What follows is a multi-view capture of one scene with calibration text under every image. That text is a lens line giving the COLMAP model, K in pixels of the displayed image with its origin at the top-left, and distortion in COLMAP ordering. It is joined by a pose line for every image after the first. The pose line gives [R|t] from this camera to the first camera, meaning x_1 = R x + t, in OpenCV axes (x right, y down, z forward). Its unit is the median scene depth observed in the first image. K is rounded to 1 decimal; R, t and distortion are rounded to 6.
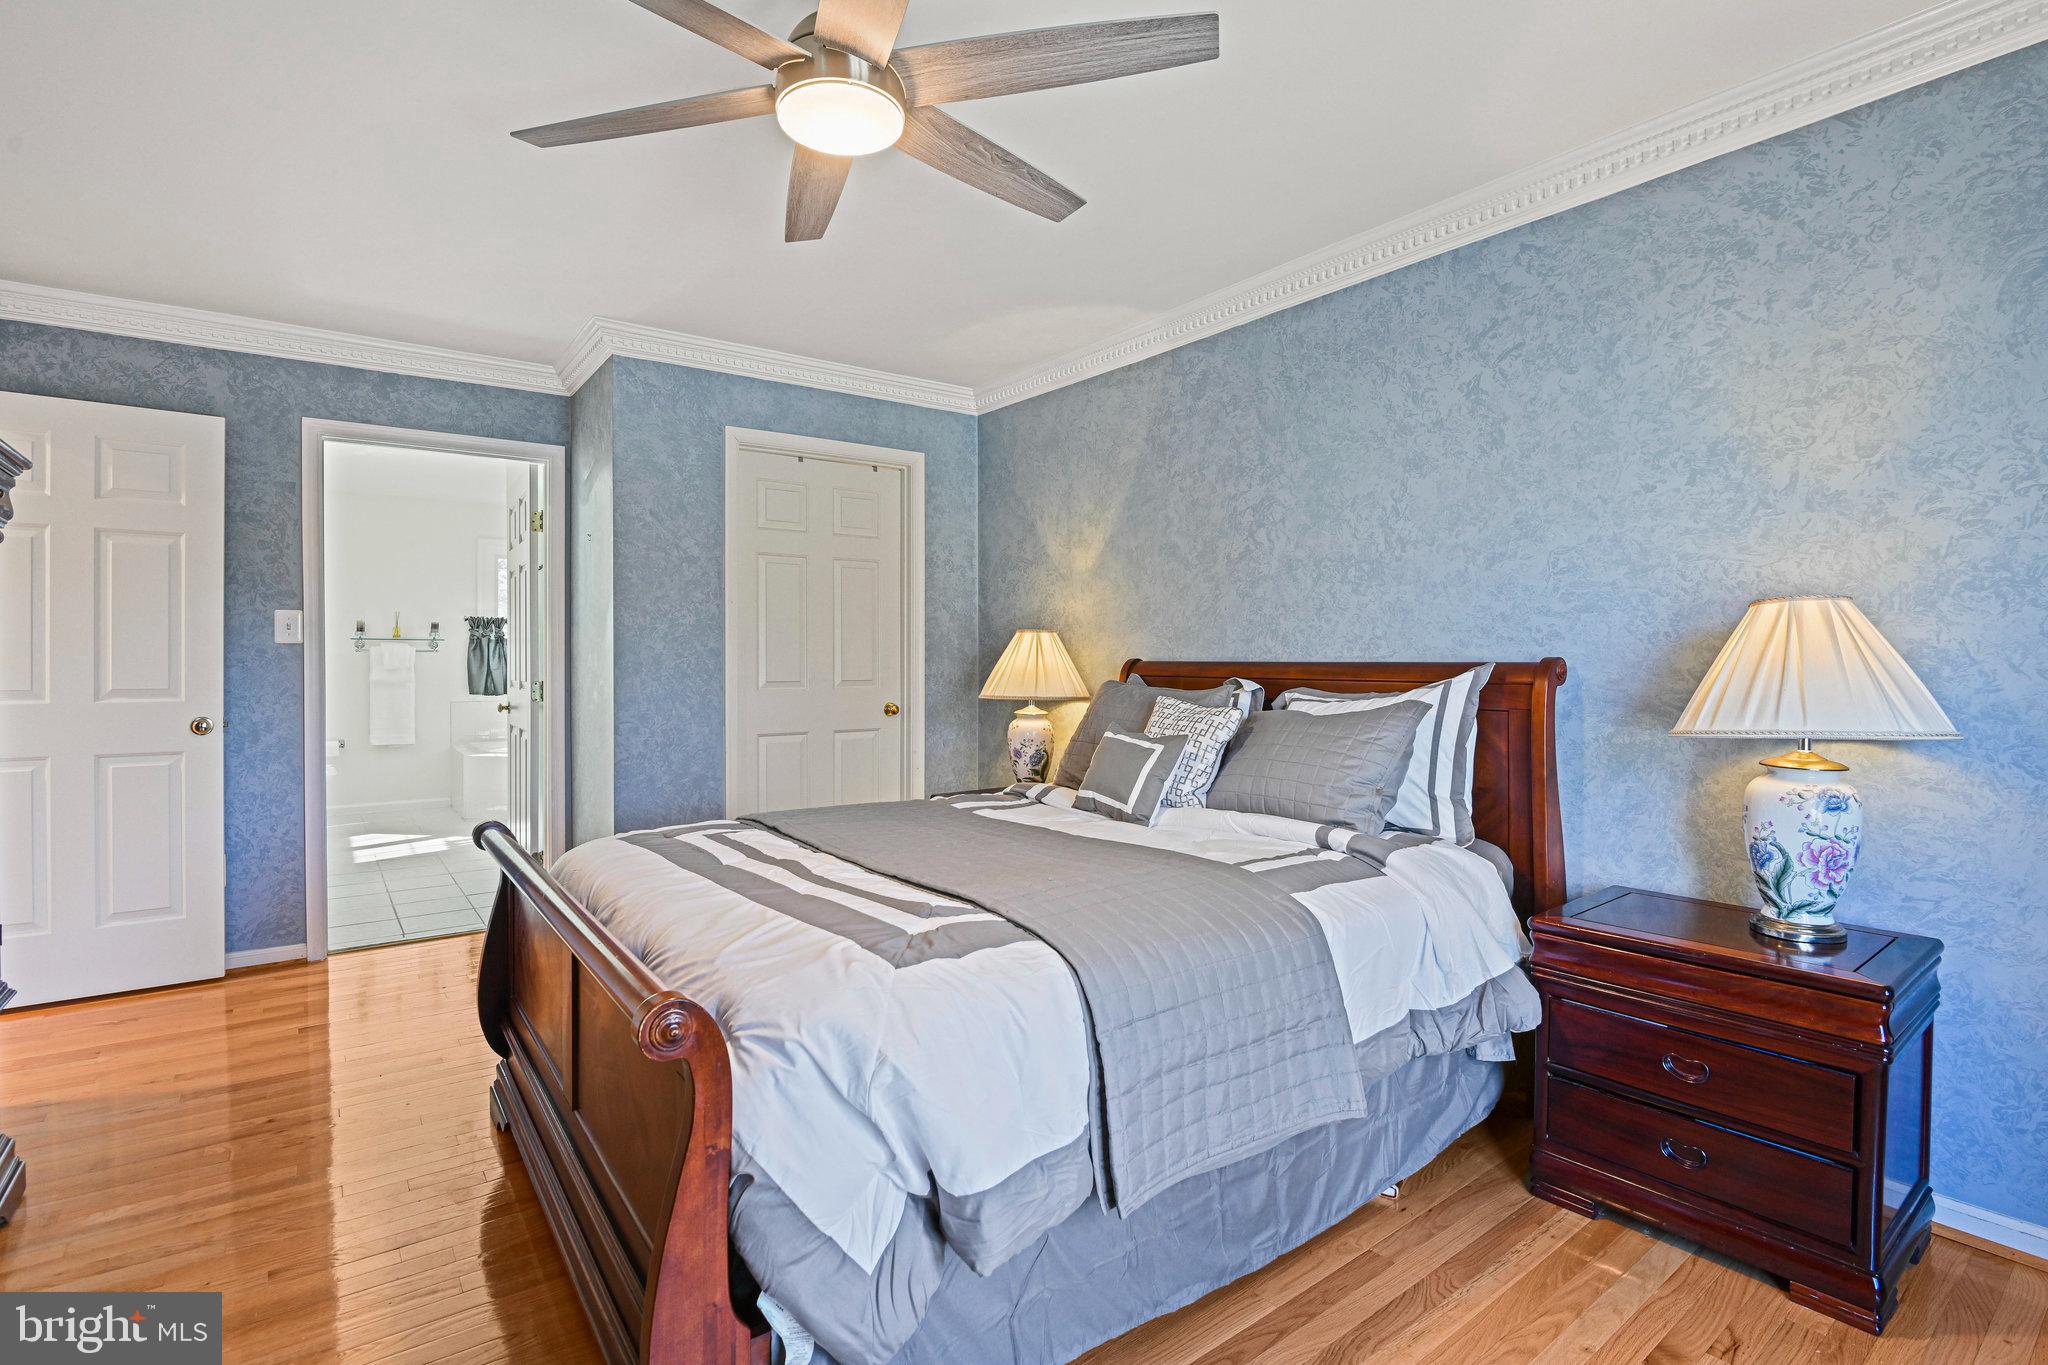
lens RADIAL K [[957.0, 0, 1029.4], [0, 957.0, 671.5], [0, 0, 1]] dist [-0.000618, -0.008600]
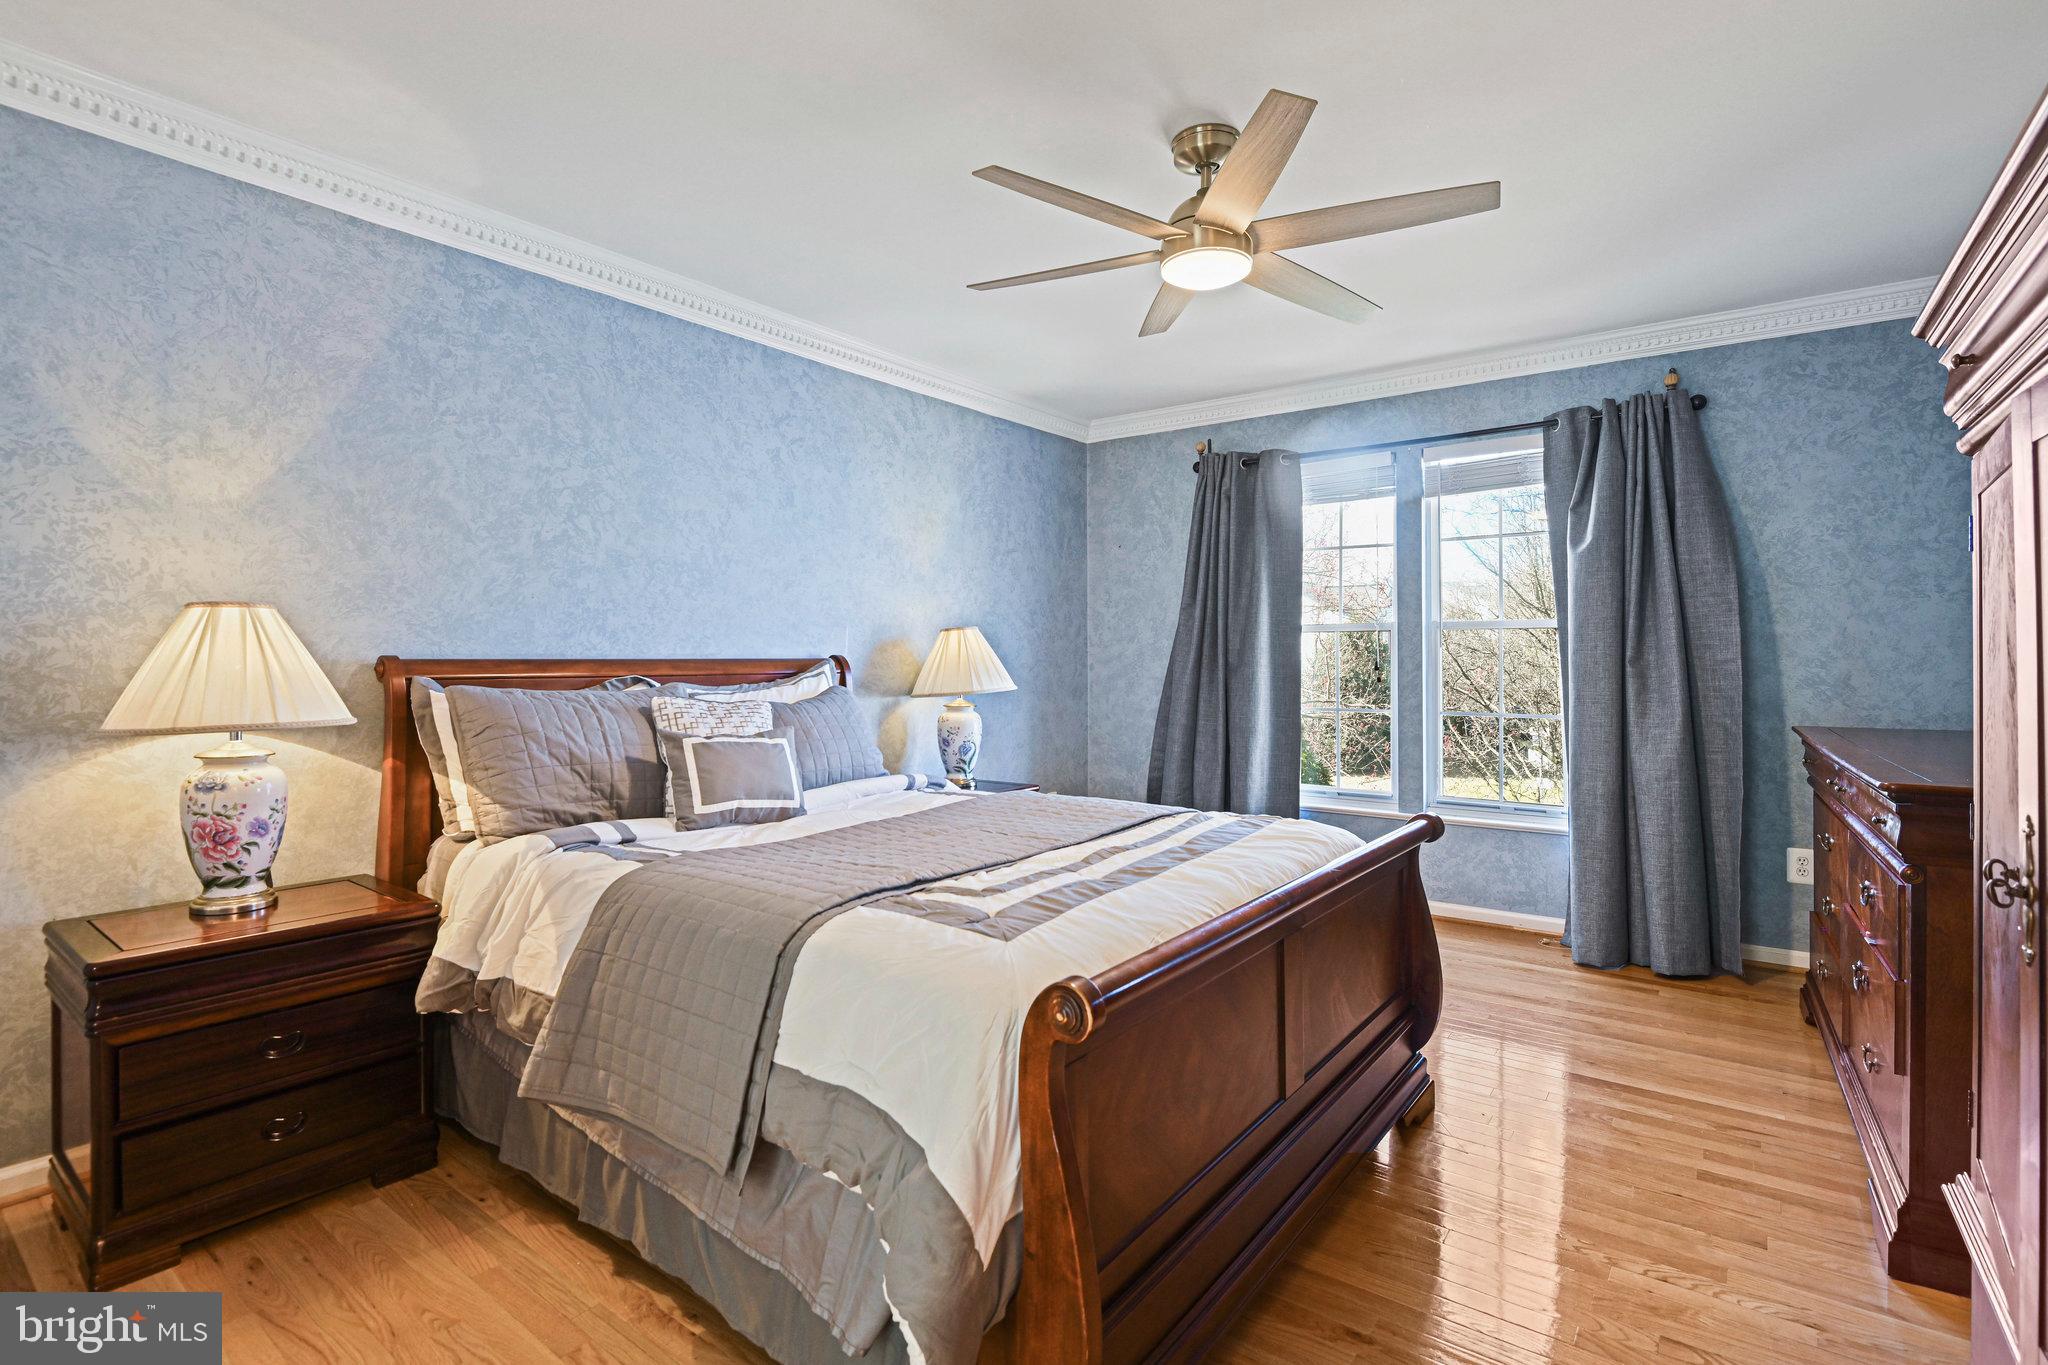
lens RADIAL K [[957.0, 0, 1029.4], [0, 957.0, 671.5], [0, 0, 1]] dist [-0.000618, -0.008600]
pose [[-0.277041, -0.009266, 0.960813, -0.775758], [0.019927, 0.999683, 0.015387, -0.003973], [-0.960651, 0.023409, -0.276768, 0.856674]]
